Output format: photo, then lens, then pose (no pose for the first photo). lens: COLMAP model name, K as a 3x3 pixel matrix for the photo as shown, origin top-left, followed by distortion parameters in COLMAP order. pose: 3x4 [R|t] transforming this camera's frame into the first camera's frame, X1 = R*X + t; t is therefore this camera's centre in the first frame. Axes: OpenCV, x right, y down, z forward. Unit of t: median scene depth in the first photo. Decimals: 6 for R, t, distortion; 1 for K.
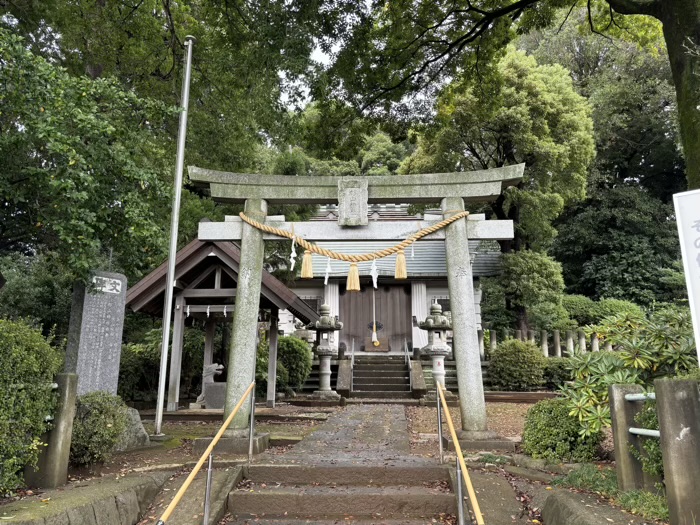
lens RADIAL K [[525.5, 0, 356.2], [0, 525.5, 264.0], [0, 0, 1]] dist [0.083832, -0.113157]
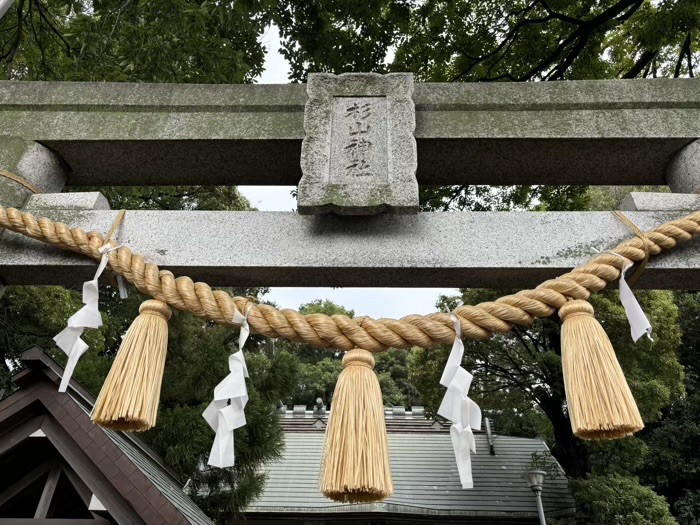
lens RADIAL K [[525.5, 0, 356.2], [0, 525.5, 264.0], [0, 0, 1]] dist [0.083832, -0.113157]
pose [[0.999762, 0.021696, 0.002414, -0.002594], [-0.018699, 0.908183, -0.418155, 0.019464], [-0.011265, 0.418010, 0.908372, 0.286855]]
